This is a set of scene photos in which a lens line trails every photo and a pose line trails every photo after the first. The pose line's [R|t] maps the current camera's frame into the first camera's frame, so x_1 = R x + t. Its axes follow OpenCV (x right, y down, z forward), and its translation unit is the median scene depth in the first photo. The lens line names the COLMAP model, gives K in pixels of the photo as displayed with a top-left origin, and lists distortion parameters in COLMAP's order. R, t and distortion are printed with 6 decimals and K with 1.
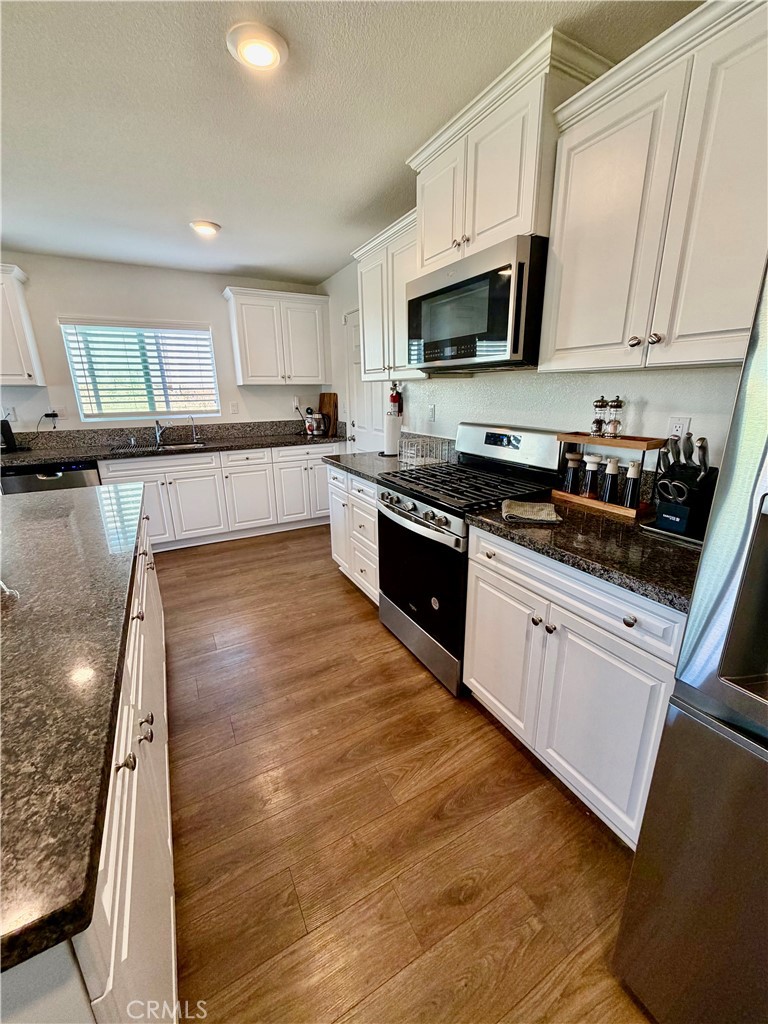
lens RADIAL K [[408.3, 0, 386.0], [0, 408.3, 509.1], [0, 0, 1]] dist [0.000220, 0.000477]
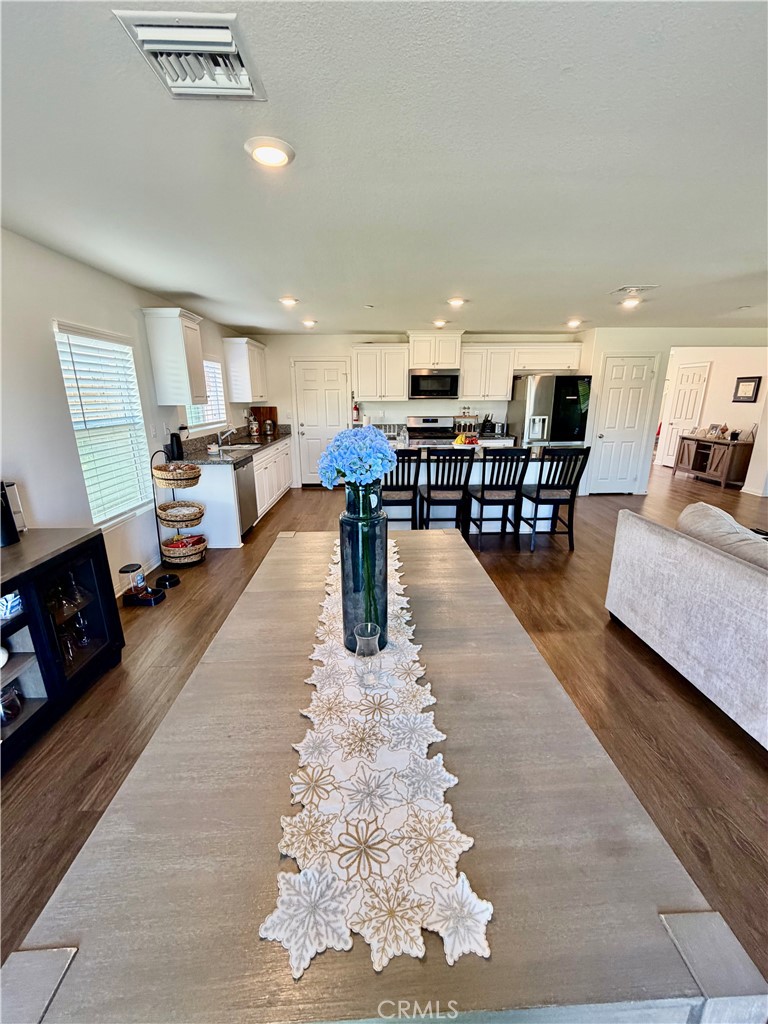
lens RADIAL K [[408.3, 0, 386.2], [0, 408.3, 508.2], [0, 0, 1]] dist [0.000220, 0.000477]
pose [[0.456626, -0.228281, 0.859872, -1.737835], [0.248035, 0.960863, 0.123375, 0.002723], [-0.854383, 0.156942, 0.495377, -0.097907]]
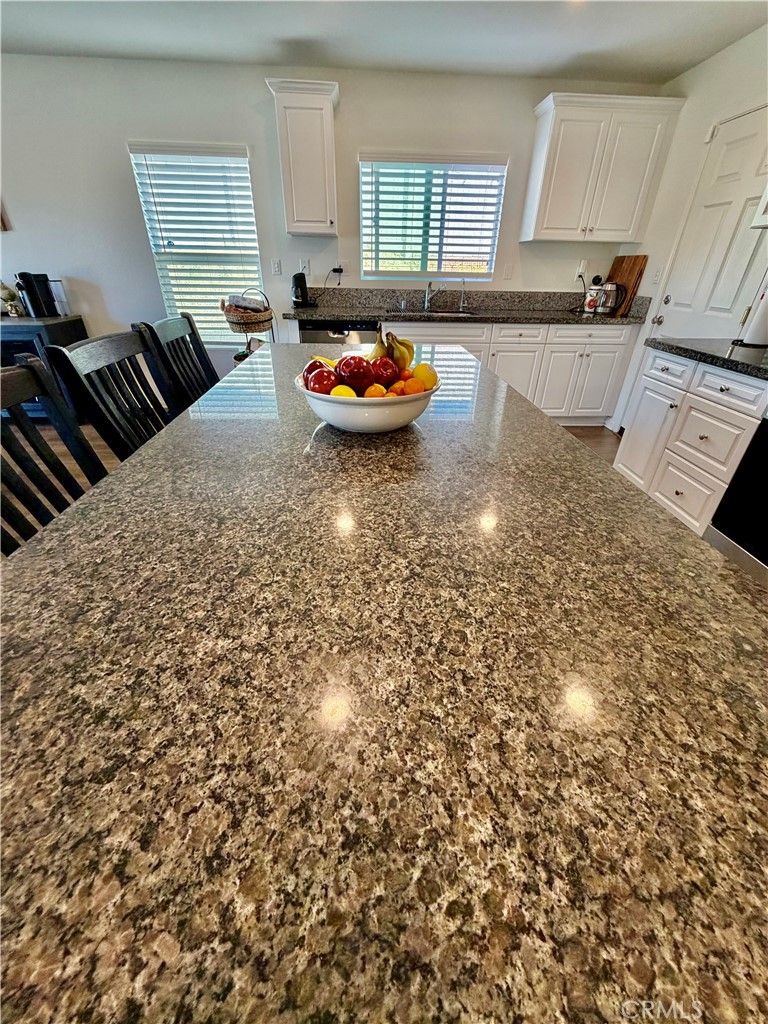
lens RADIAL K [[408.3, 0, 384.9], [0, 408.3, 509.9], [0, 0, 1]] dist [0.000220, 0.000477]
pose [[0.904468, 0.242345, -0.351007, -0.231612], [-0.146929, 0.949569, 0.277004, 0.035899], [0.400436, -0.198968, 0.894462, 0.034689]]
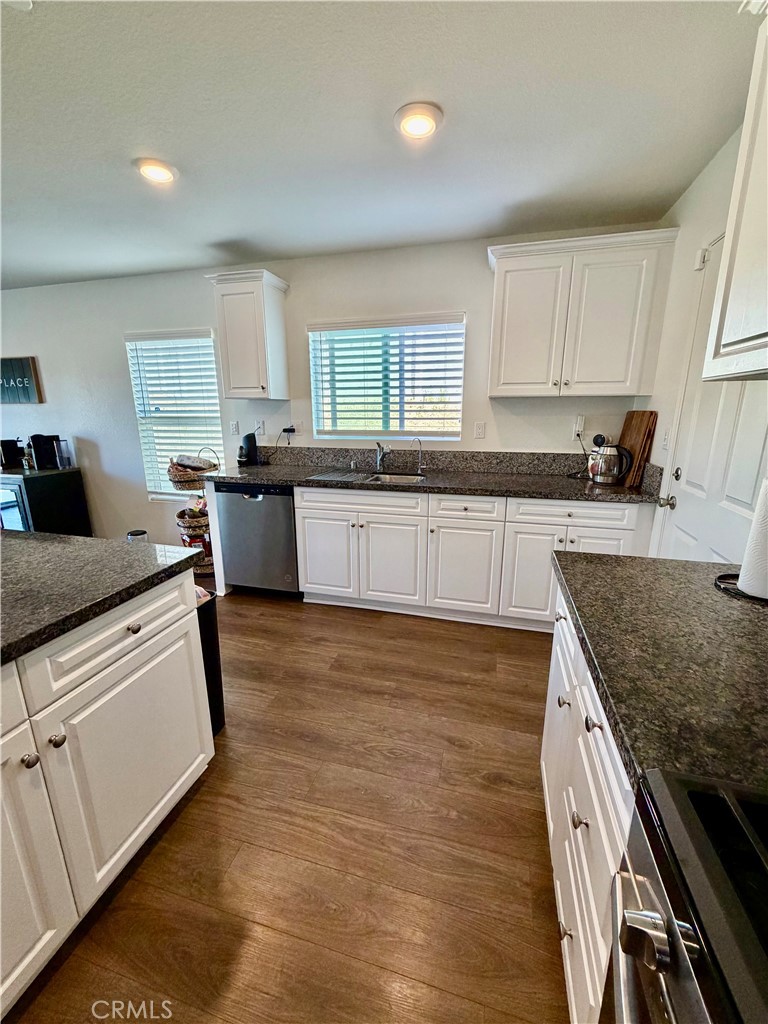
lens RADIAL K [[408.3, 0, 385.8], [0, 408.3, 510.4], [0, 0, 1]] dist [0.000220, 0.000477]
pose [[0.724070, 0.175233, -0.667095, 0.000469], [-0.199776, 0.979011, 0.040329, -0.138562], [0.660161, 0.104069, 0.743880, 0.491268]]
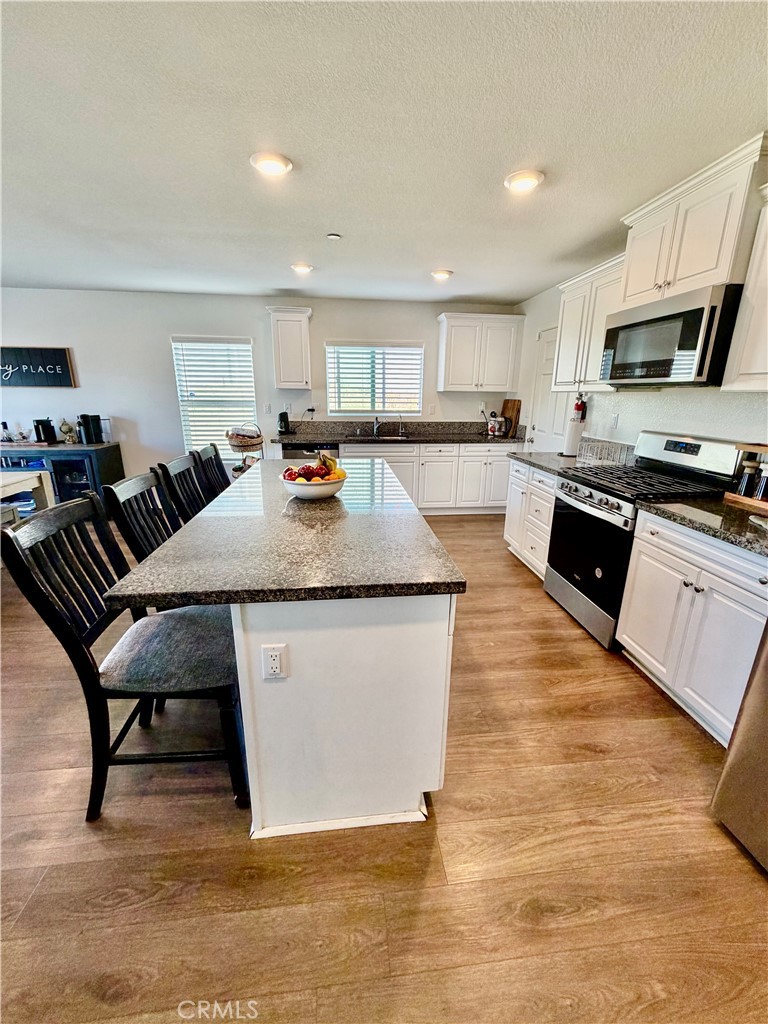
lens RADIAL K [[408.3, 0, 385.3], [0, 408.3, 509.4], [0, 0, 1]] dist [0.000220, 0.000477]
pose [[0.926741, 0.124276, -0.354551, -0.038044], [-0.126223, 0.991843, 0.017730, 0.057130], [0.353863, 0.028321, 0.934869, -0.233932]]
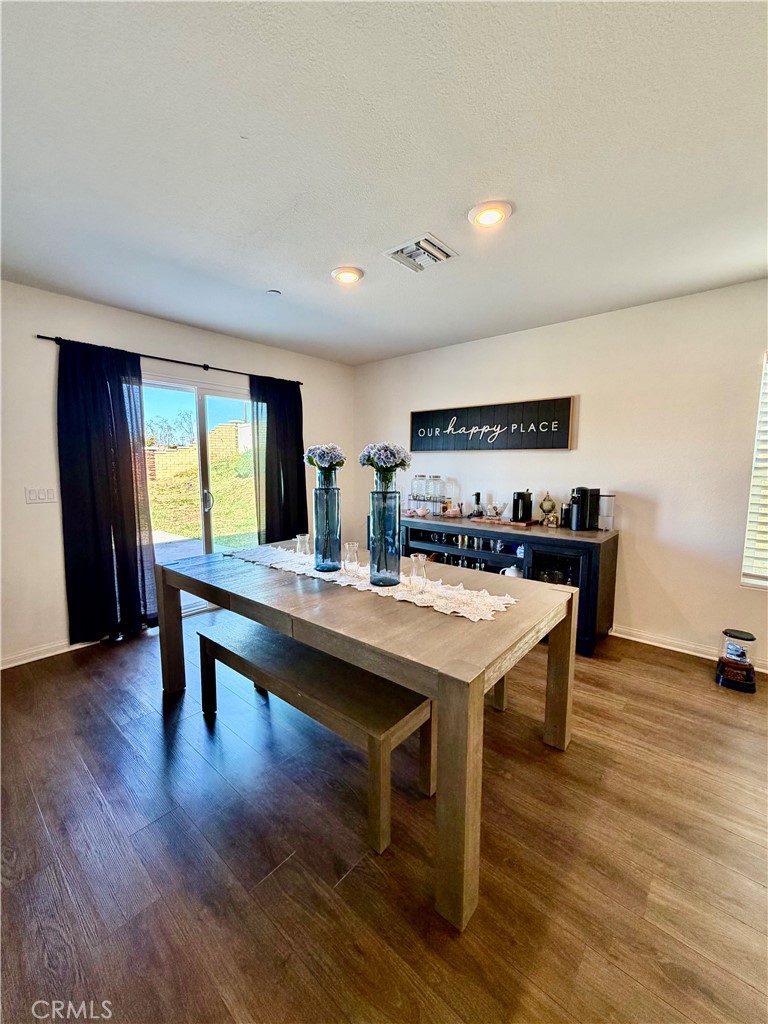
lens RADIAL K [[408.3, 0, 386.2], [0, 408.3, 508.3], [0, 0, 1]] dist [0.000220, 0.000477]
pose [[0.357205, 0.116252, -0.926763, -0.793079], [-0.269148, 0.962948, 0.017052, 0.041881], [0.894407, 0.243345, 0.375258, -0.049532]]
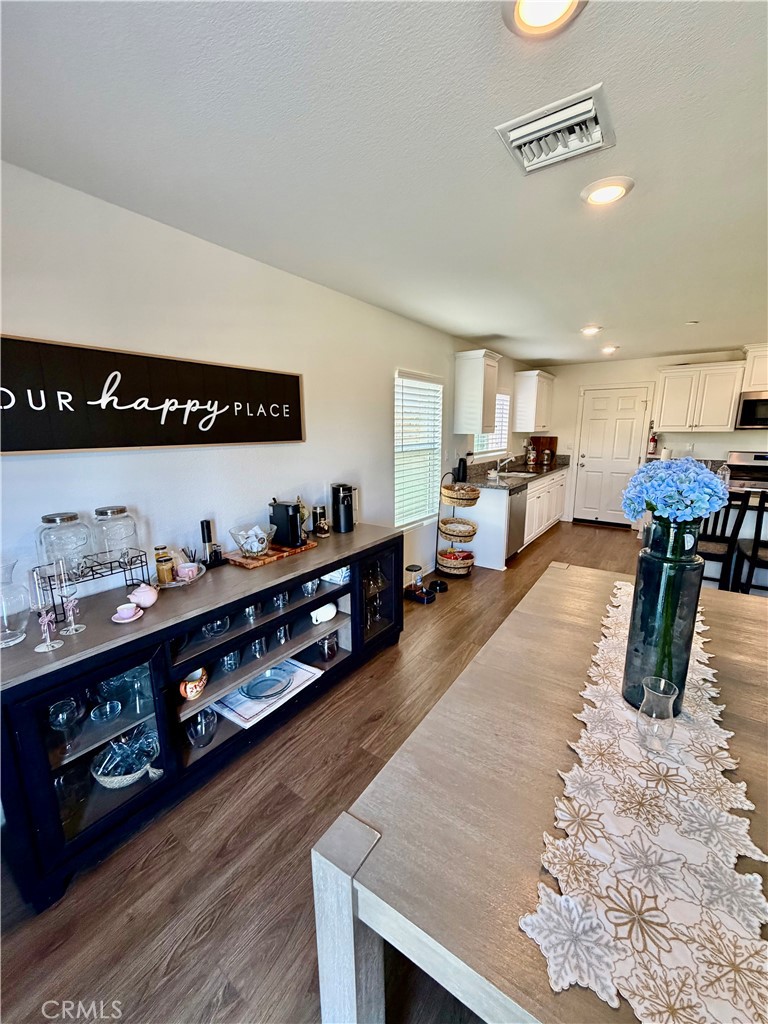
lens RADIAL K [[408.3, 0, 385.8], [0, 408.3, 508.6], [0, 0, 1]] dist [0.000220, 0.000477]
pose [[0.896115, -0.080179, 0.436519, -1.773780], [0.119050, 0.990927, -0.062382, 0.004506], [-0.427557, 0.107869, 0.897530, -0.096558]]
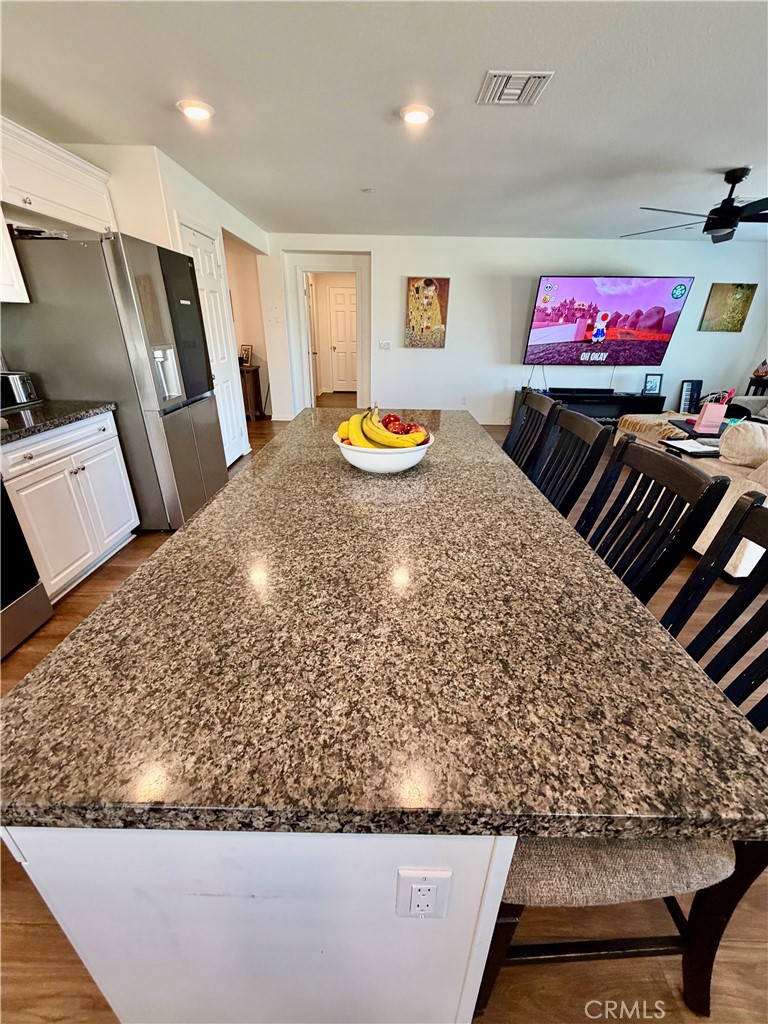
lens RADIAL K [[408.3, 0, 383.8], [0, 408.3, 506.3], [0, 0, 1]] dist [0.000220, 0.000477]
pose [[-0.873400, -0.198764, 0.444596, -0.574295], [0.132733, 0.781204, 0.610001, -0.173188], [-0.468567, 0.591788, -0.655921, 0.641139]]
